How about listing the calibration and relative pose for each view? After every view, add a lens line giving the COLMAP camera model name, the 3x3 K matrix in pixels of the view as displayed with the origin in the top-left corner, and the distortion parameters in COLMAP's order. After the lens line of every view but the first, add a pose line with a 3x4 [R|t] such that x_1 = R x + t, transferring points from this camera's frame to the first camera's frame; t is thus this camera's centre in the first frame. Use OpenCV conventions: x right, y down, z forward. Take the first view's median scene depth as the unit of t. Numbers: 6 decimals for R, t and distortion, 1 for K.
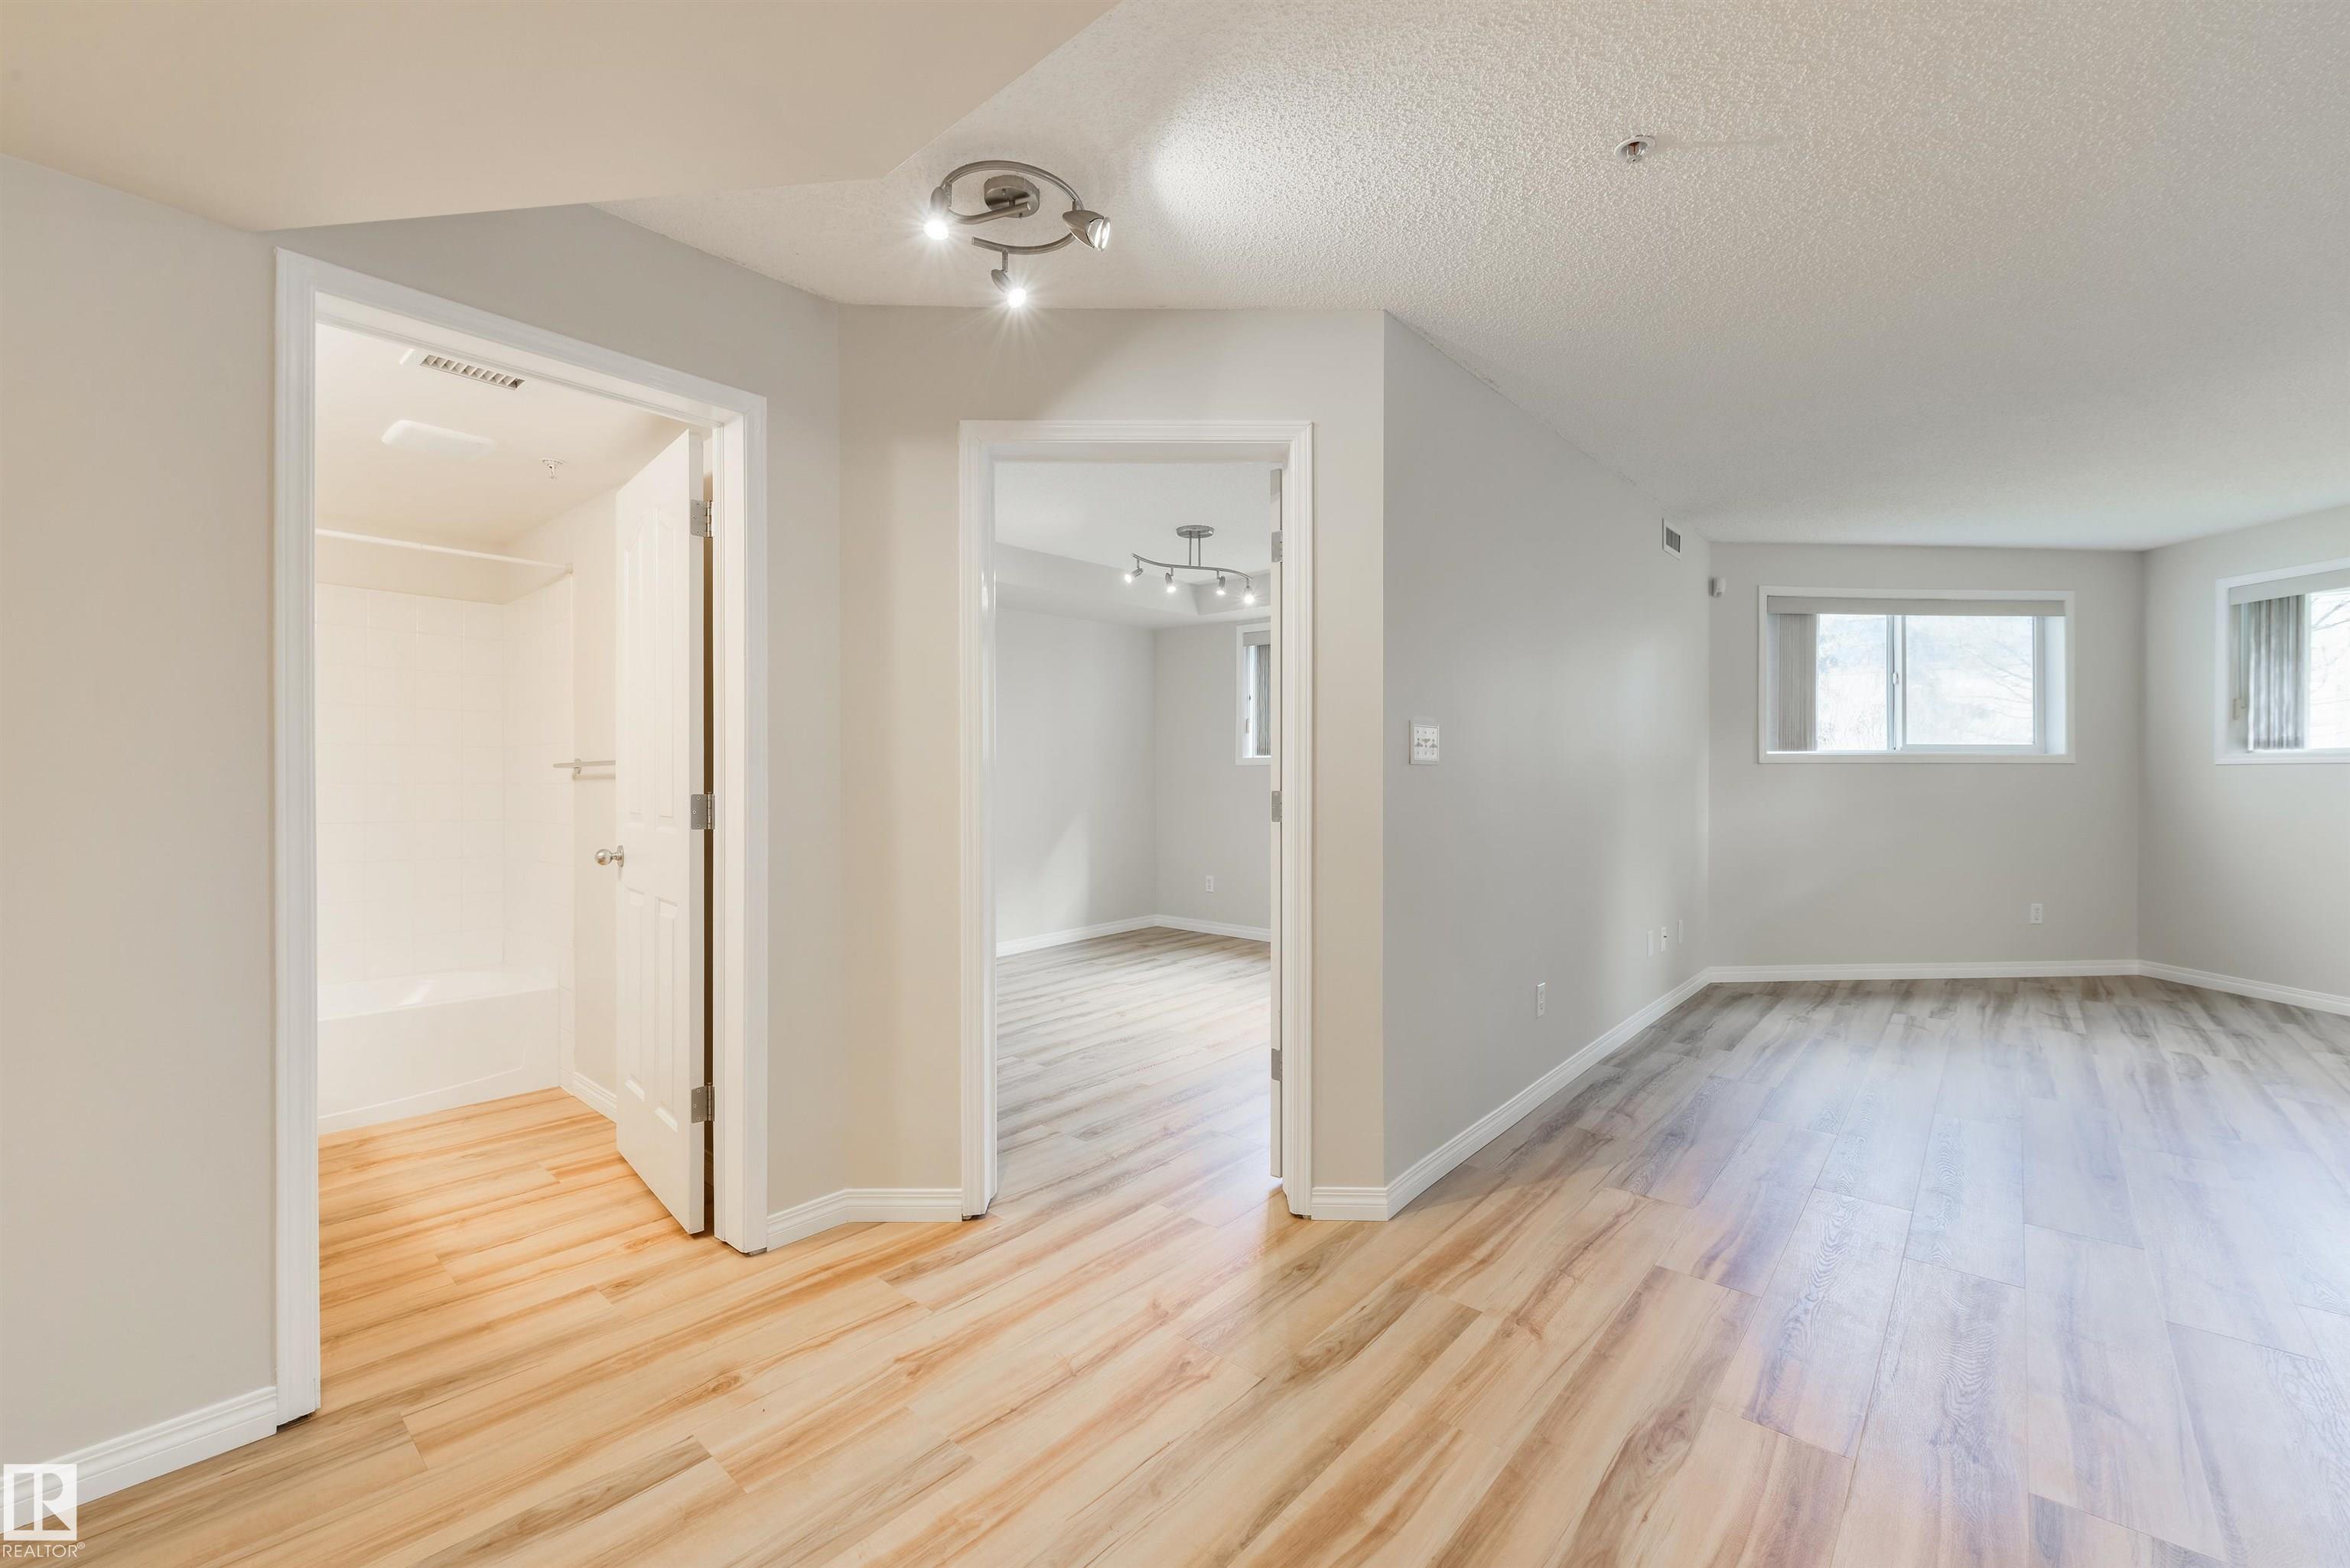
lens RADIAL K [[945.9, 0, 1194.5], [0, 945.9, 775.8], [0, 0, 1]] dist [-0.006991, -0.000269]
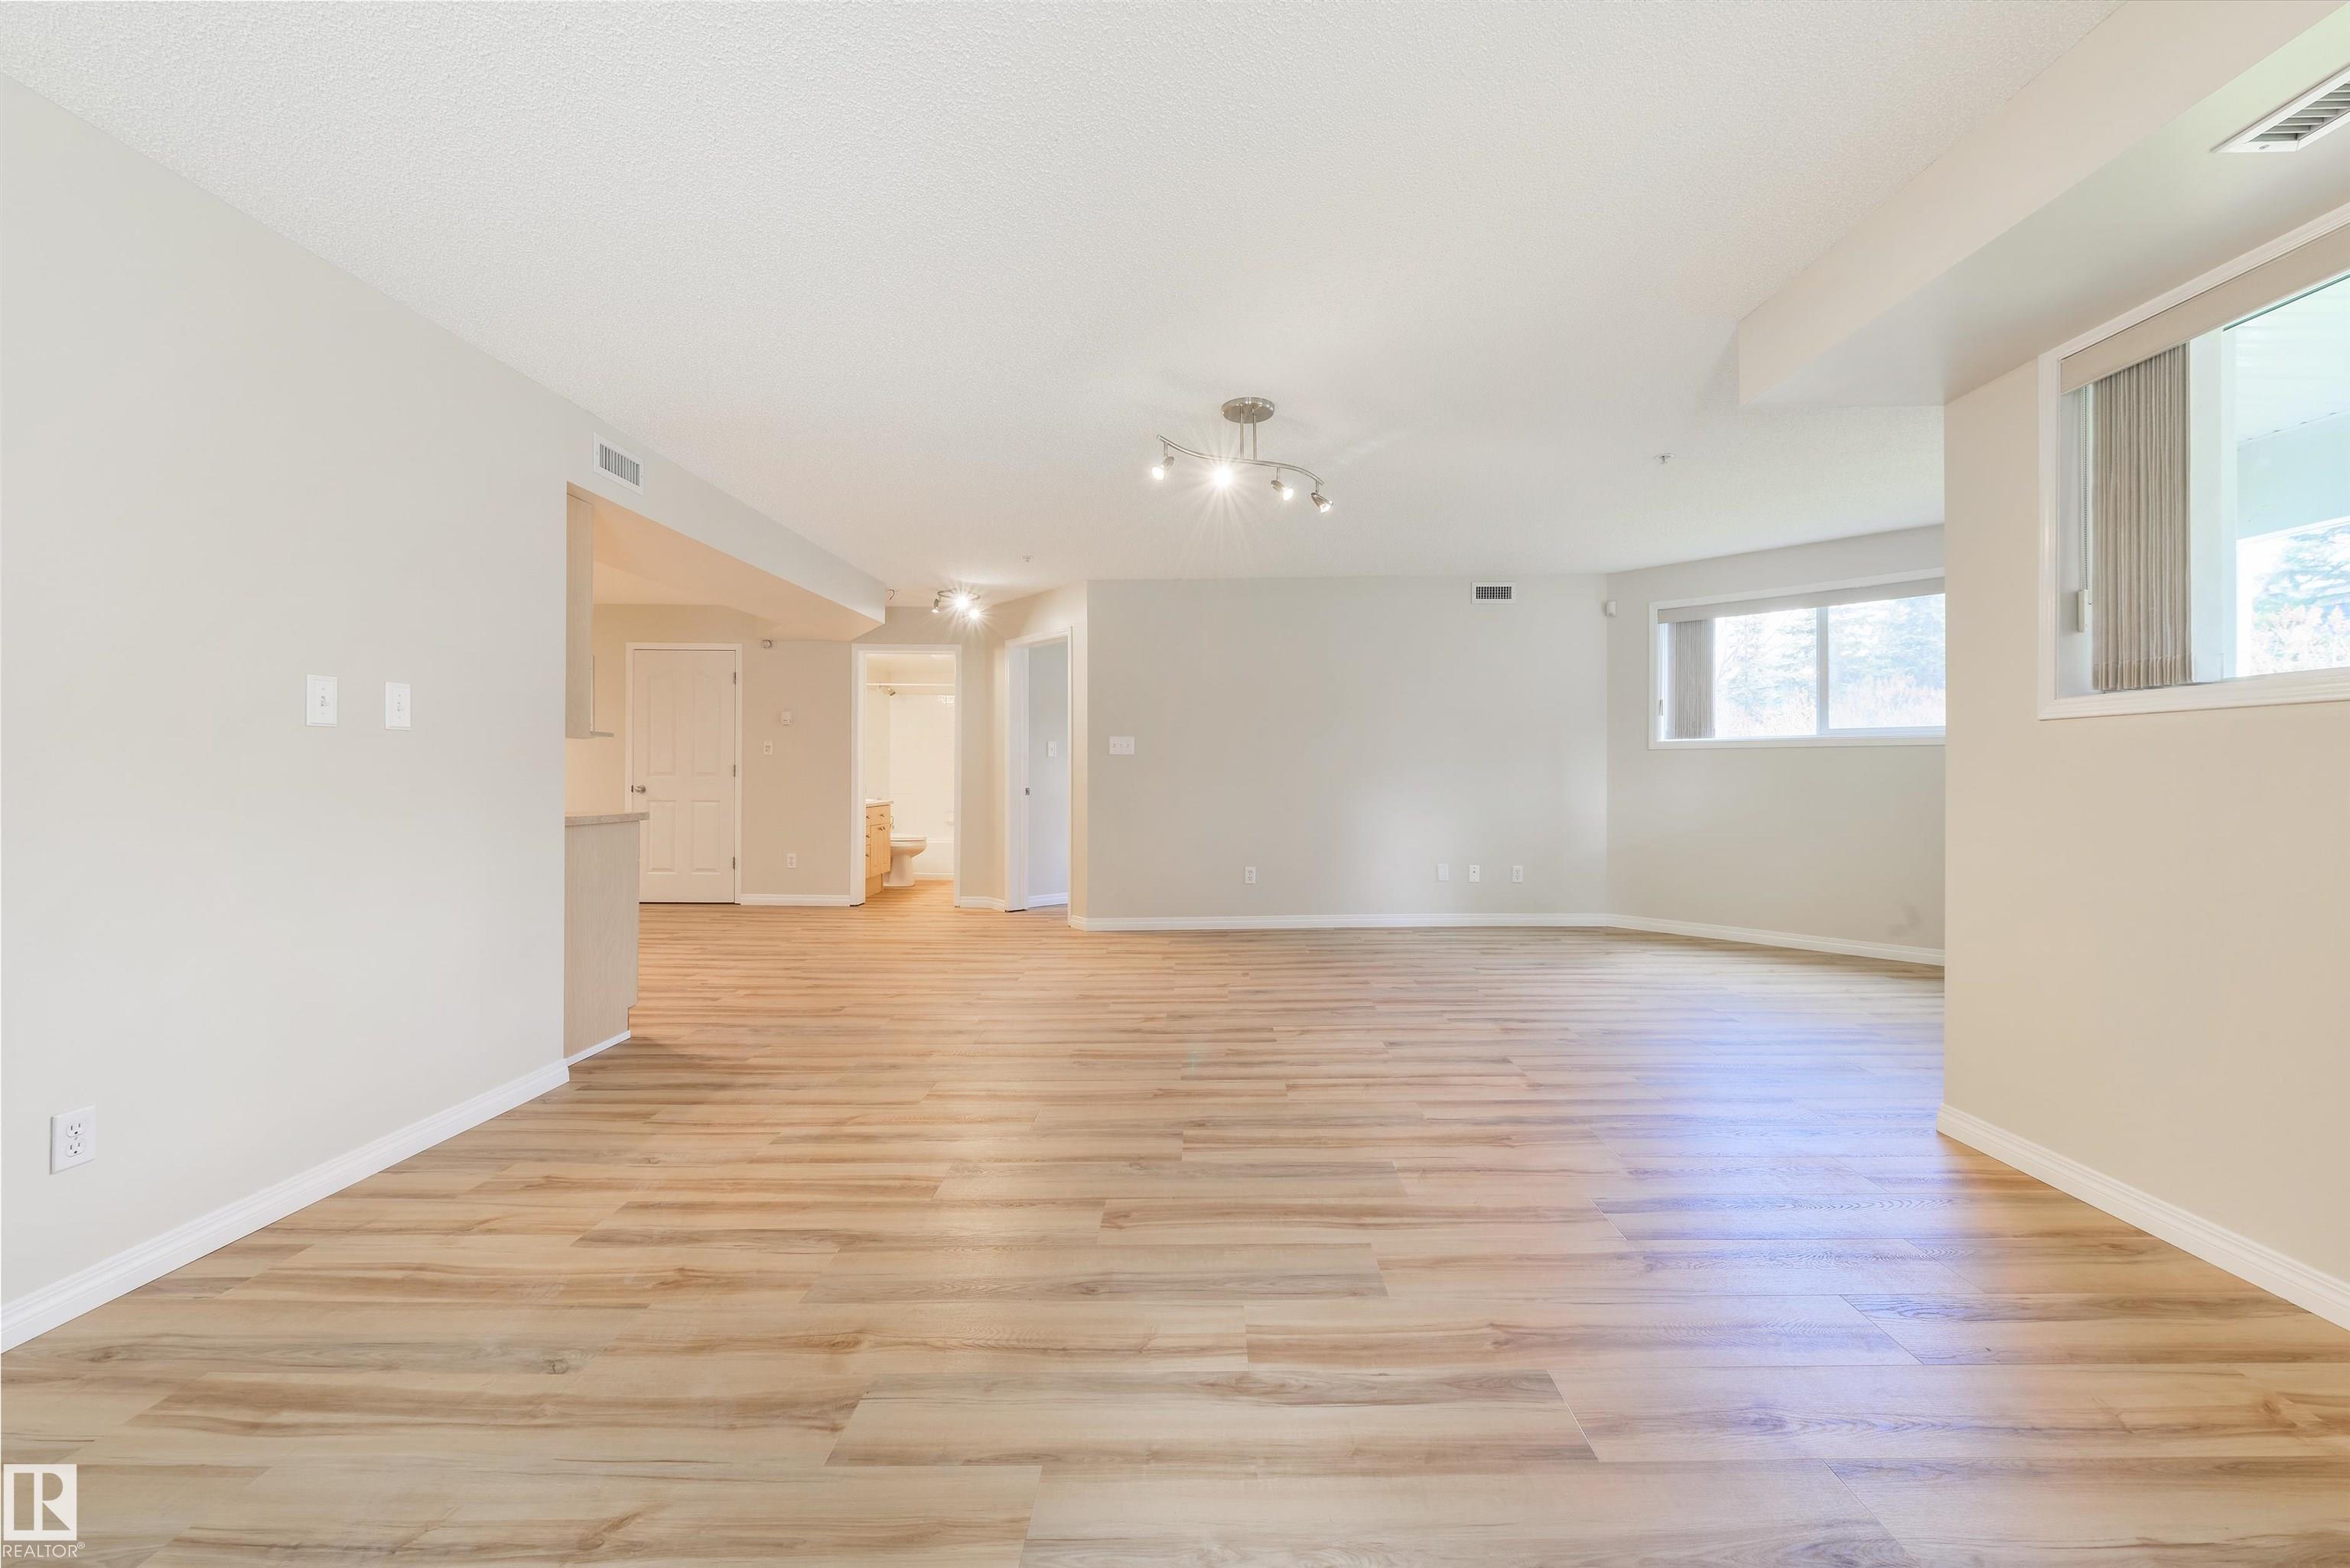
lens RADIAL K [[919.1, 0, 1193.5], [0, 919.1, 761.1], [0, 0, 1]] dist [0.003378, -0.001089]
pose [[0.648205, -0.006330, -0.761440, 1.121349], [-0.002665, 0.999940, -0.010581, 0.015501], [0.761461, 0.008888, 0.648150, -0.202876]]
